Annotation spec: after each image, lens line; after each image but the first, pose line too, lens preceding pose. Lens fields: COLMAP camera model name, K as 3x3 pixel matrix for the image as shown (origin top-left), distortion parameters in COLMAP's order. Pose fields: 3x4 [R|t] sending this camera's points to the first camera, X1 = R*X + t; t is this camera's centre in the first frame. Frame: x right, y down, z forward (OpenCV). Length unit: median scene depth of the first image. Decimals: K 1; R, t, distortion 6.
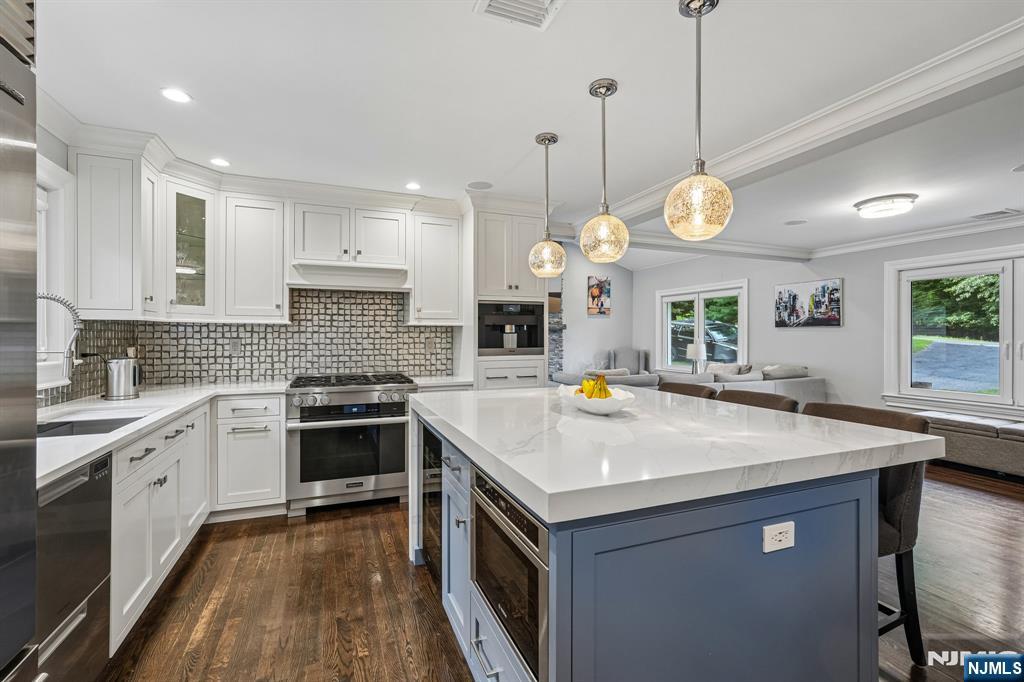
lens RADIAL K [[453.3, 0, 512.9], [0, 453.3, 340.4], [0, 0, 1]] dist [-0.014008, 0.008324]
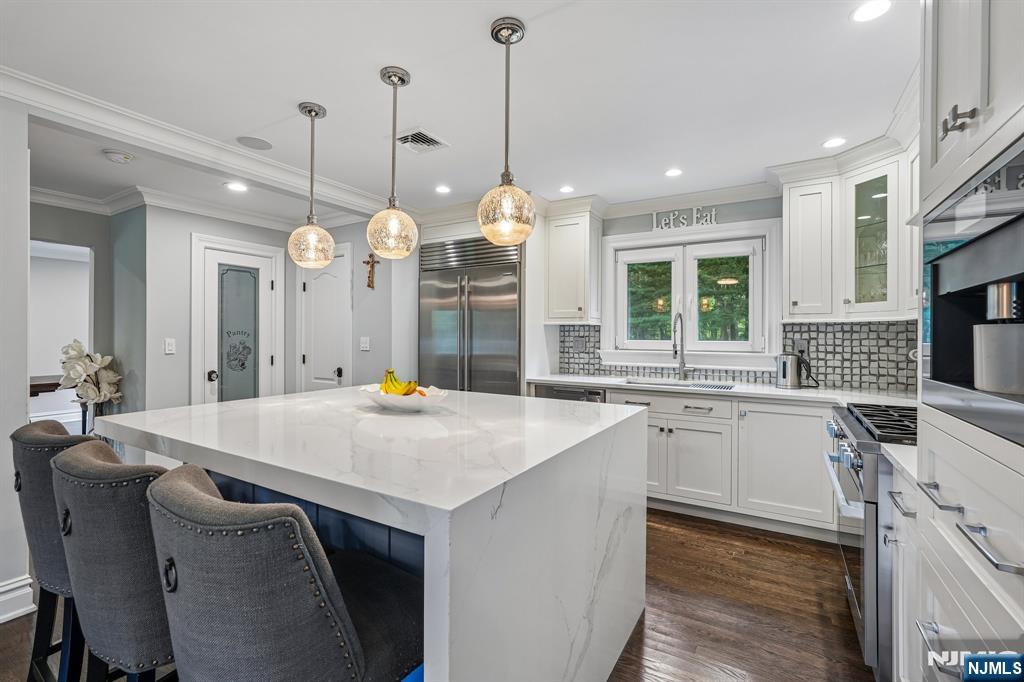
lens RADIAL K [[453.3, 0, 512.9], [0, 453.3, 340.4], [0, 0, 1]] dist [-0.014008, 0.008324]
pose [[-0.792088, 0.000947, -0.610406, 0.197693], [-0.012740, 0.999755, 0.018083, -0.004765], [0.610274, 0.022100, -0.791882, 0.646138]]
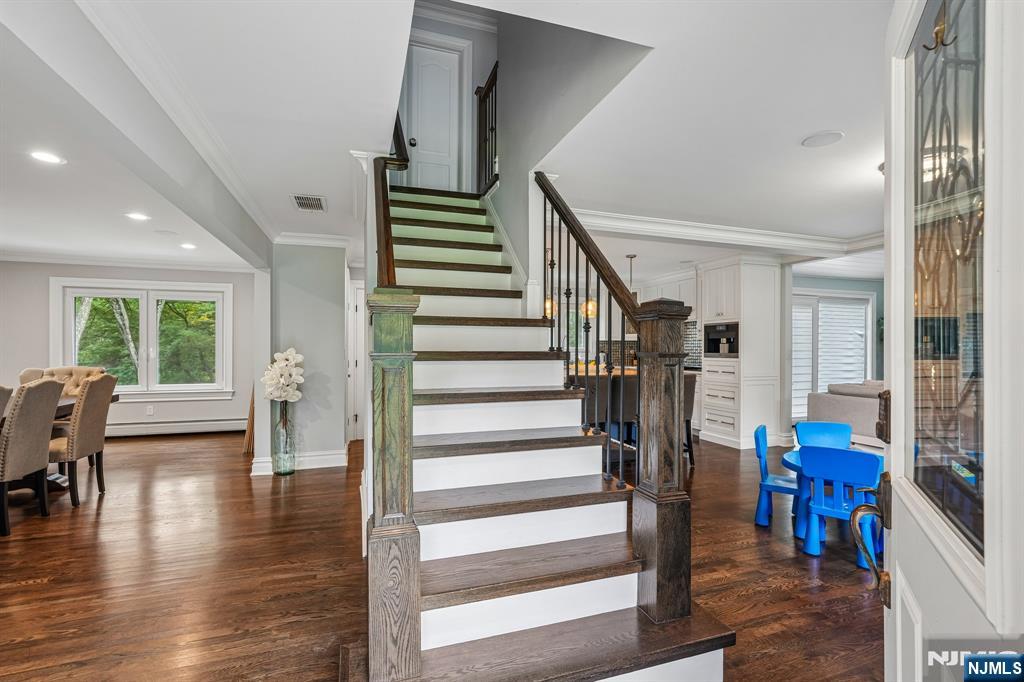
lens RADIAL K [[459.8, 0, 511.2], [0, 459.8, 345.6], [0, 0, 1]] dist [-0.001520, -0.000084]
pose [[-0.059511, -0.005788, -0.998211, 1.002436], [-0.012758, 0.999906, -0.005038, 0.005389], [0.998146, 0.012435, -0.059580, 0.233510]]
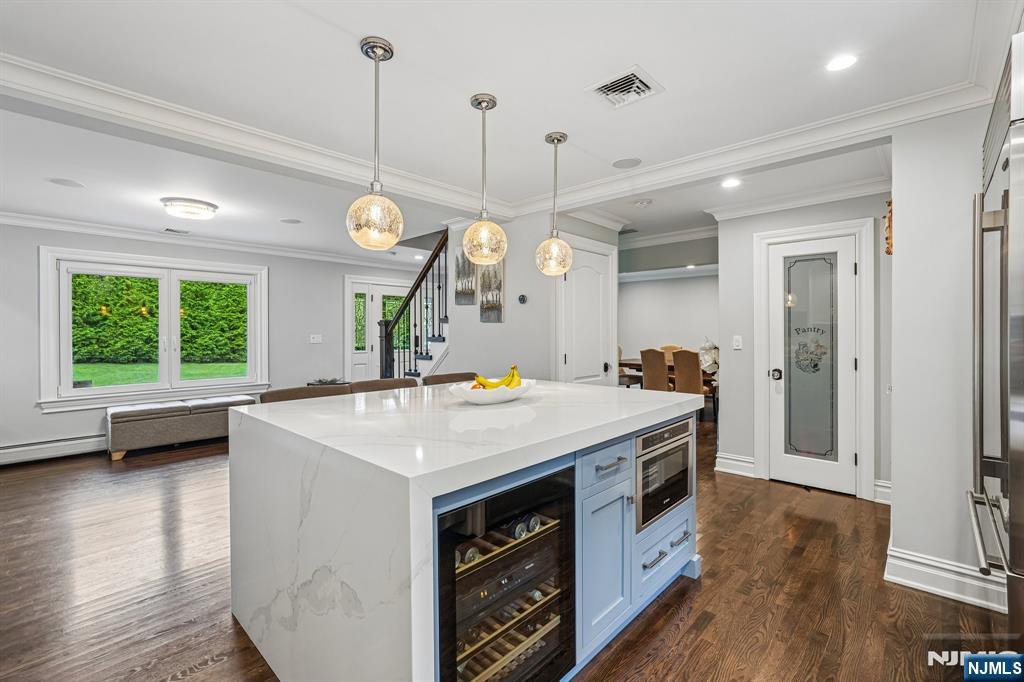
lens RADIAL K [[453.3, 0, 512.9], [0, 453.3, 340.4], [0, 0, 1]] dist [-0.014008, 0.008324]
pose [[-0.416890, -0.017723, 0.908784, -0.274428], [0.011860, 0.999619, 0.024935, -0.004006], [-0.908879, 0.021174, -0.416521, 0.468256]]
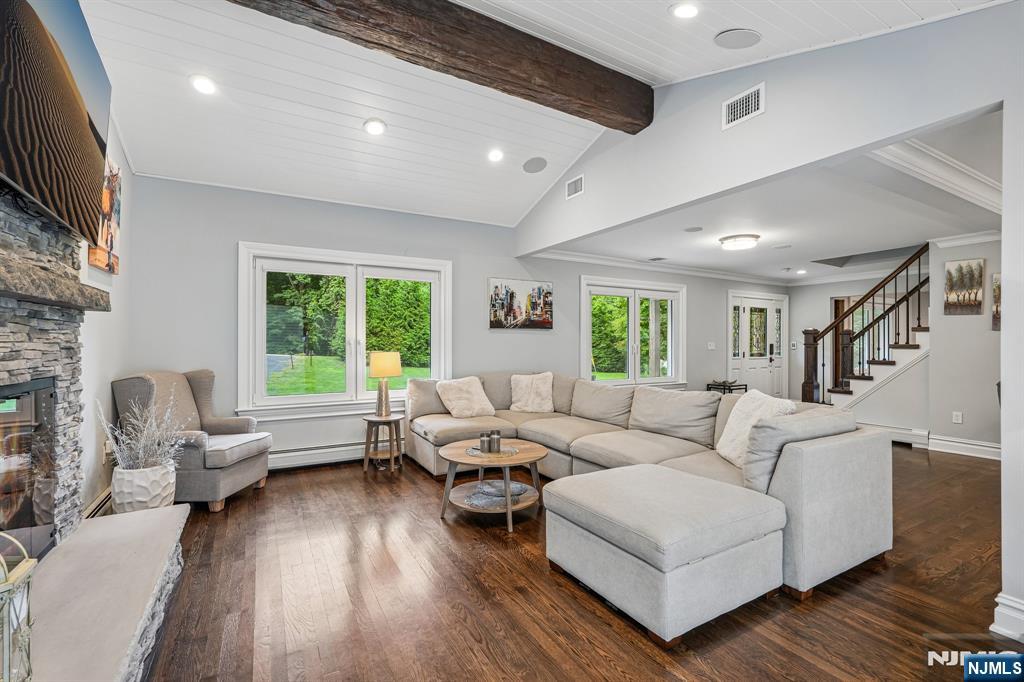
lens RADIAL K [[453.3, 0, 512.9], [0, 453.3, 340.4], [0, 0, 1]] dist [-0.014008, 0.008324]
pose [[-0.125602, 0.002612, 0.992077, -0.263045], [0.009517, 0.999954, -0.001428, -0.005554], [-0.992035, 0.009262, -0.125621, 1.137628]]
